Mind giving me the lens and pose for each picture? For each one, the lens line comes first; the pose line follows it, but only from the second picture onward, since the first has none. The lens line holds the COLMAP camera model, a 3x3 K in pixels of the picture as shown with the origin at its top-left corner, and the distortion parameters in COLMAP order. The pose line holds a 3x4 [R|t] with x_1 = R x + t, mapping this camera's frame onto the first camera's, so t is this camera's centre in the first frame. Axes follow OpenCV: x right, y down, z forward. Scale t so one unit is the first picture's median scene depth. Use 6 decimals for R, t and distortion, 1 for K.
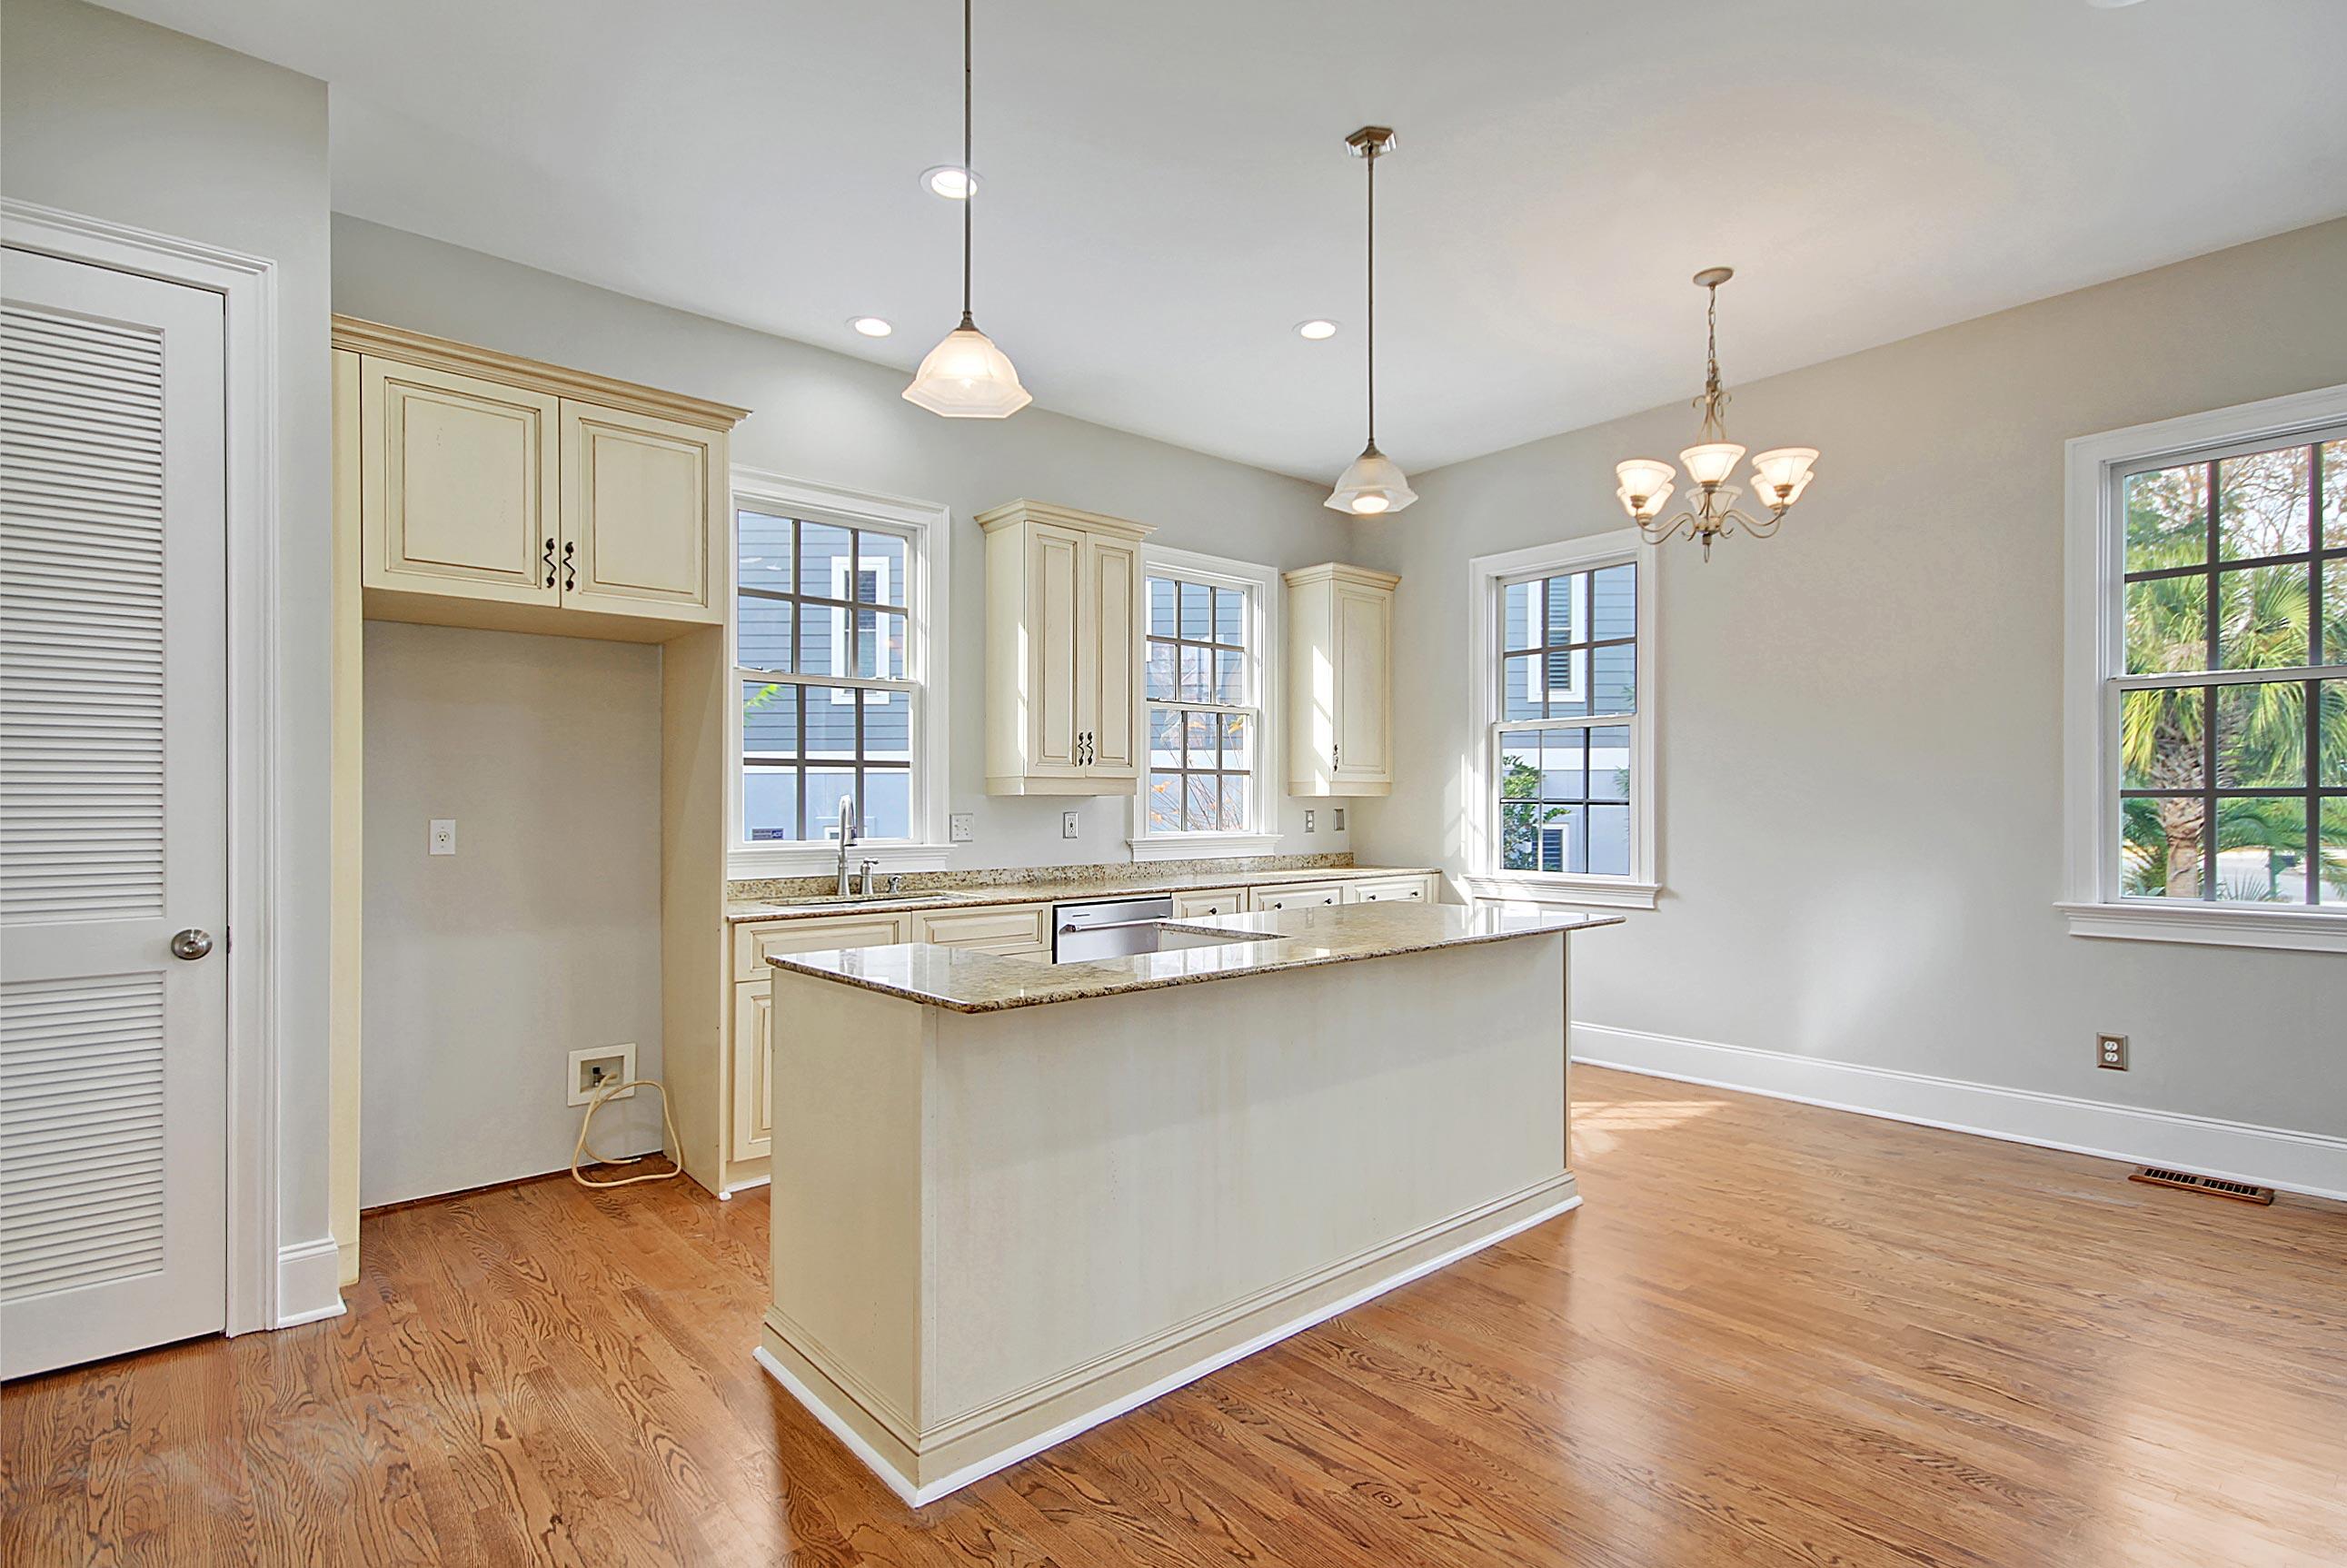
lens RADIAL K [[1137.8, 0, 1187.2], [0, 1137.8, 806.3], [0, 0, 1]] dist [-0.000302, -0.000599]
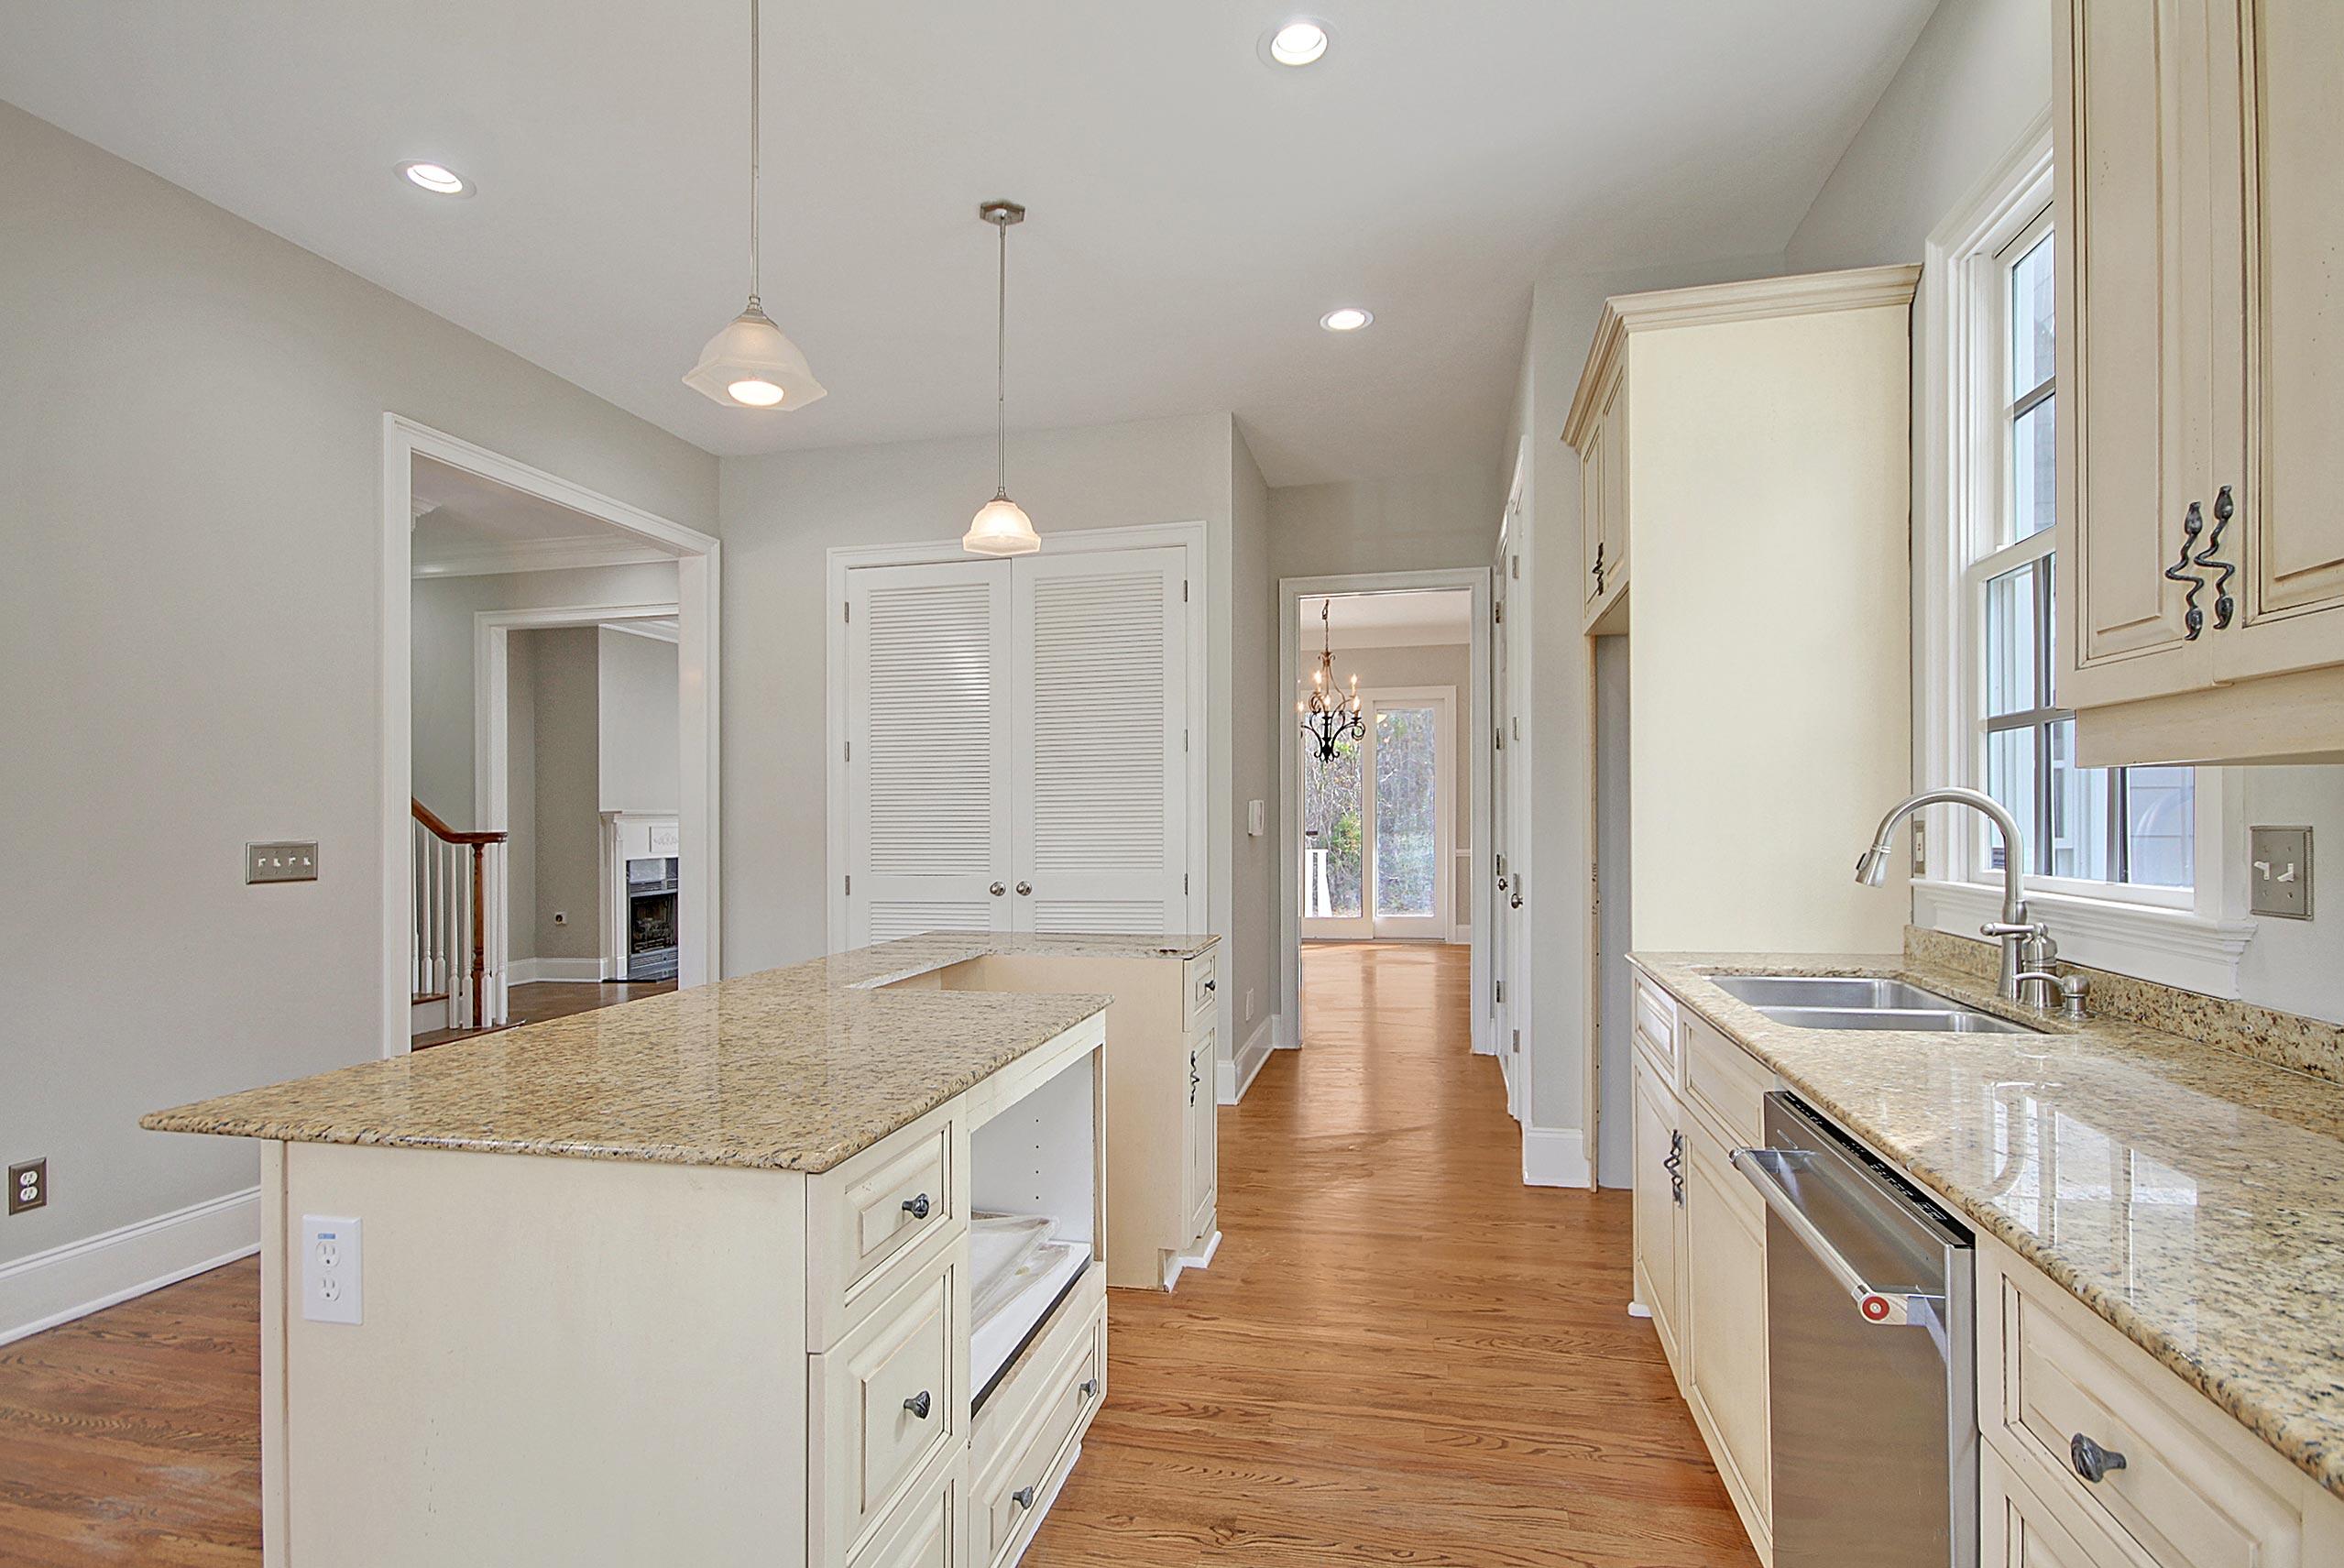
lens RADIAL K [[1136.5, 0, 1185.7], [0, 1136.5, 806.2], [0, 0, 1]] dist [-0.000302, -0.000599]
pose [[-0.803936, 0.008578, -0.594653, 0.248750], [0.017348, 0.999809, -0.009031, -0.001914], [0.594462, -0.017576, -0.803931, 1.173341]]
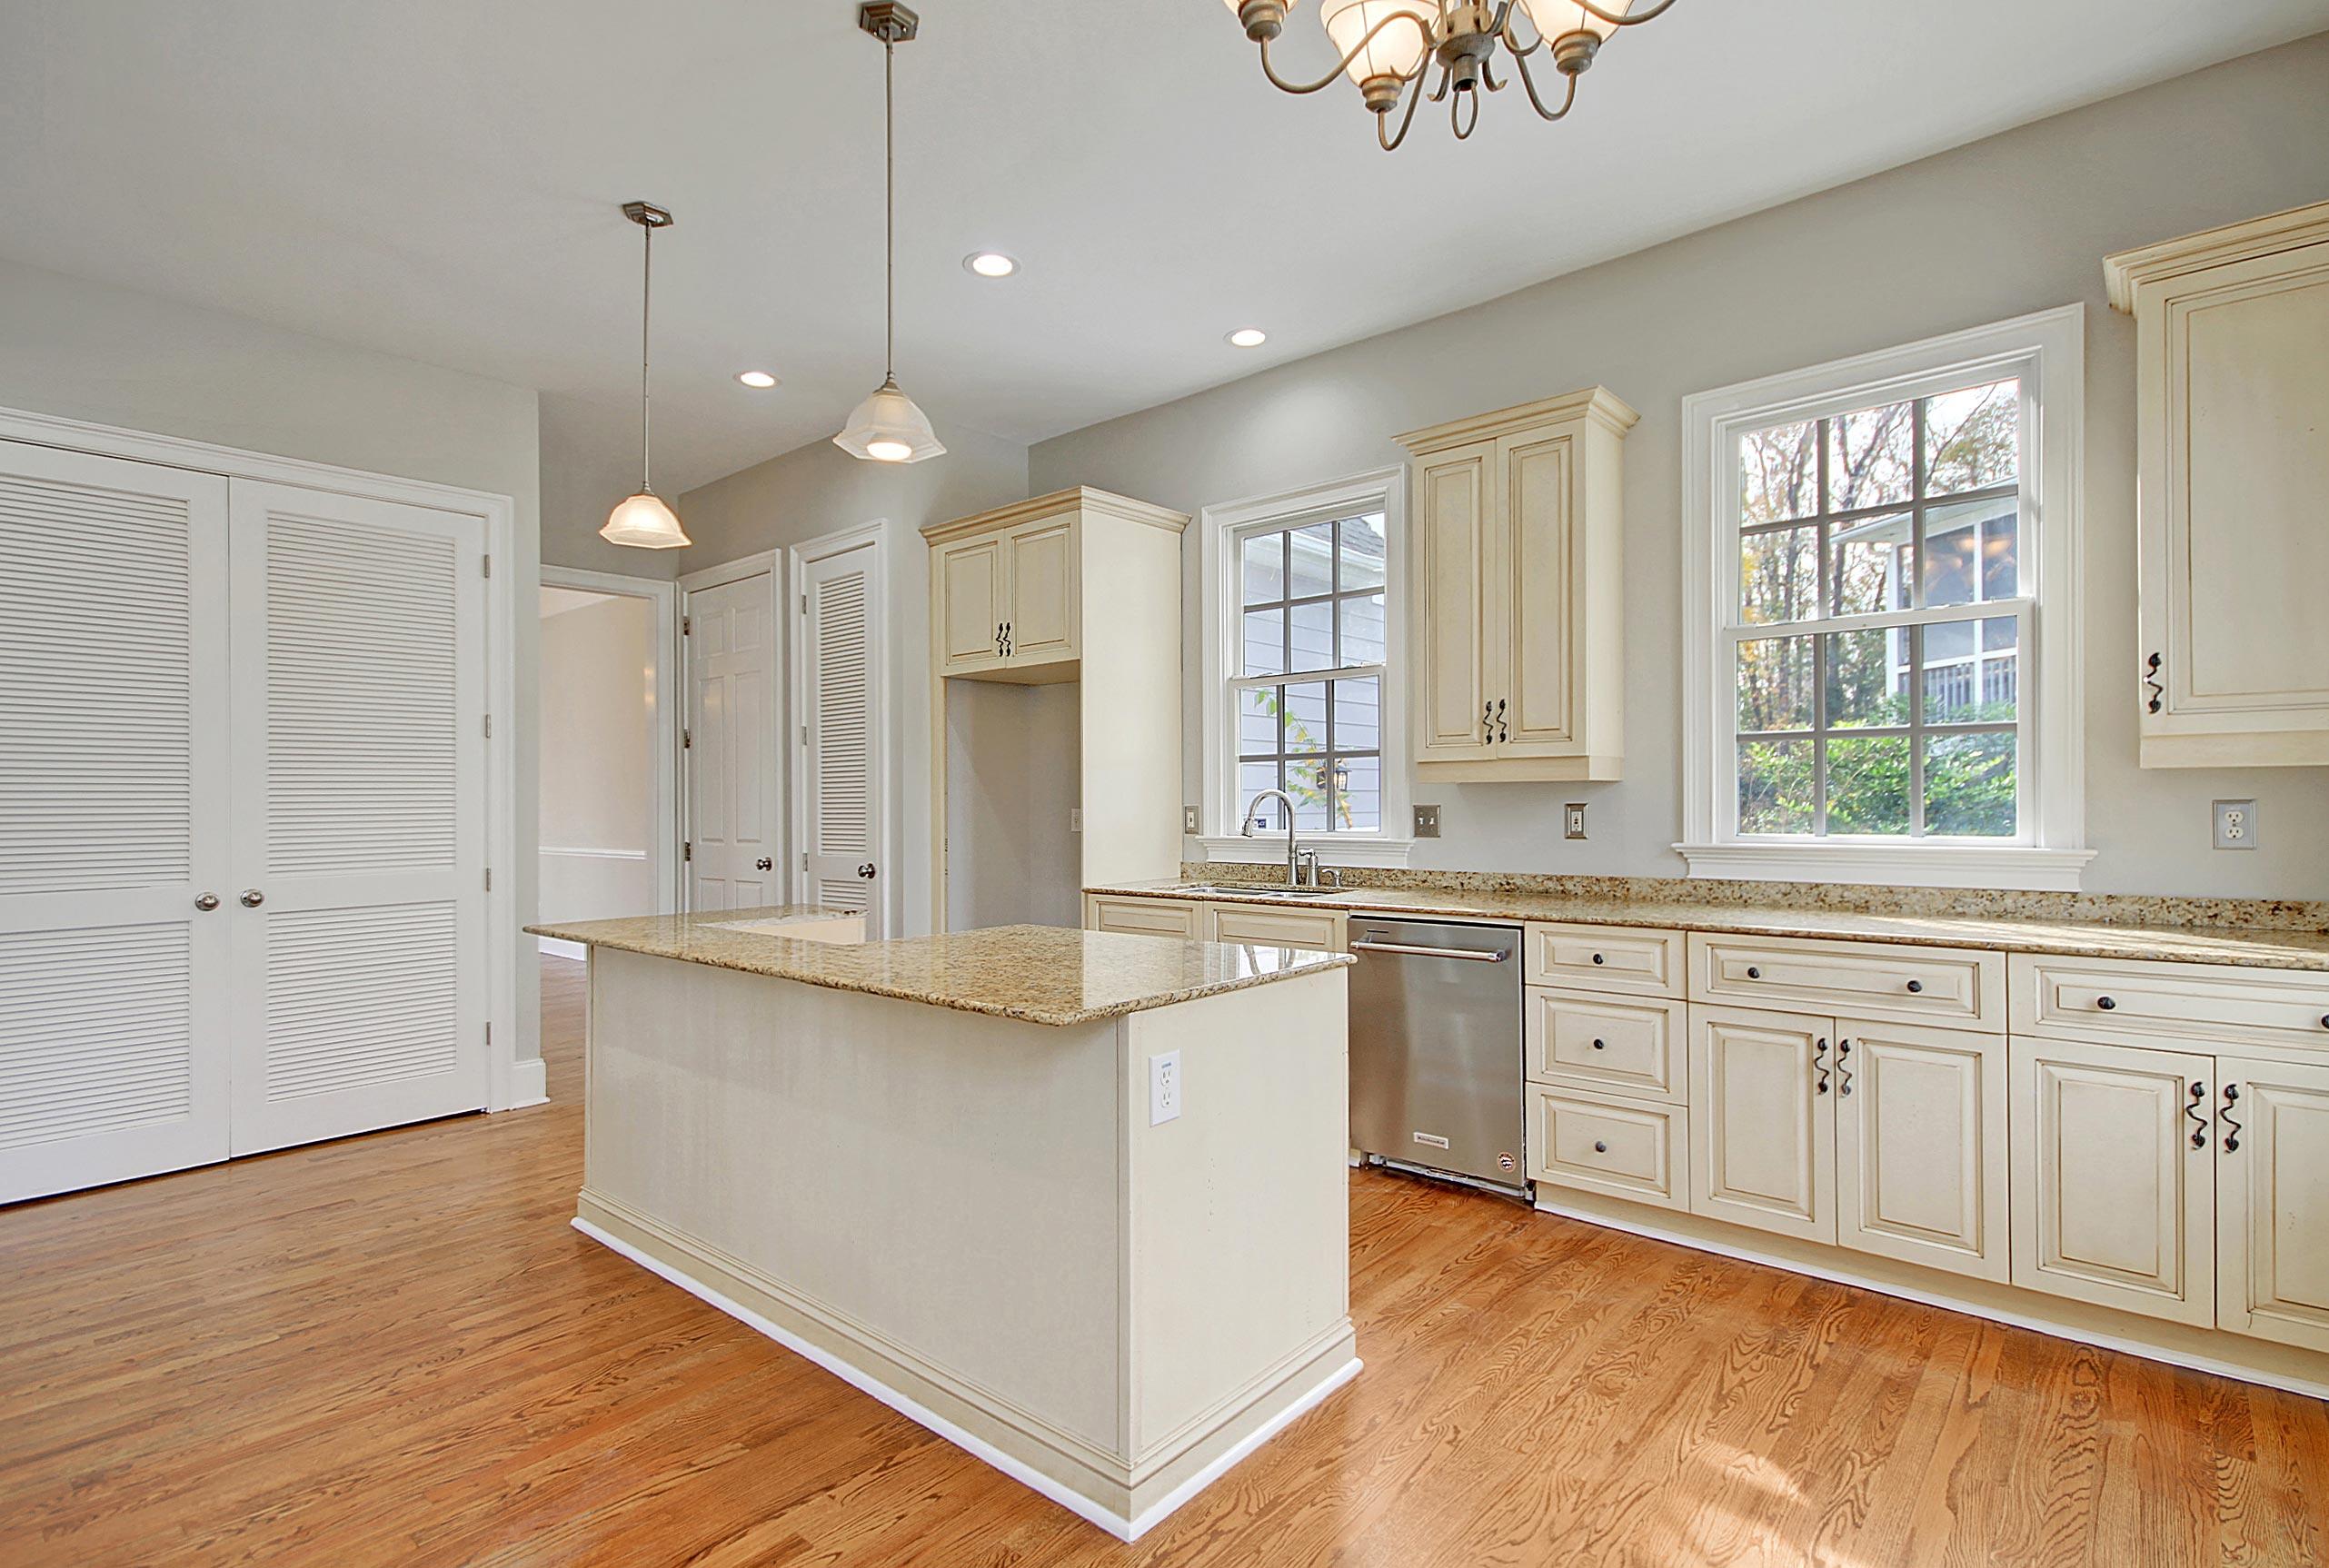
lens RADIAL K [[1128.0, 0, 1164.5], [0, 1128.0, 784.0], [0, 0, 1]] dist [0.001078, -0.000654]
pose [[0.133031, -0.009884, -0.991063, 0.697994], [0.013969, 0.999870, -0.008097, -0.006353], [0.991013, -0.012767, 0.133151, 0.747838]]
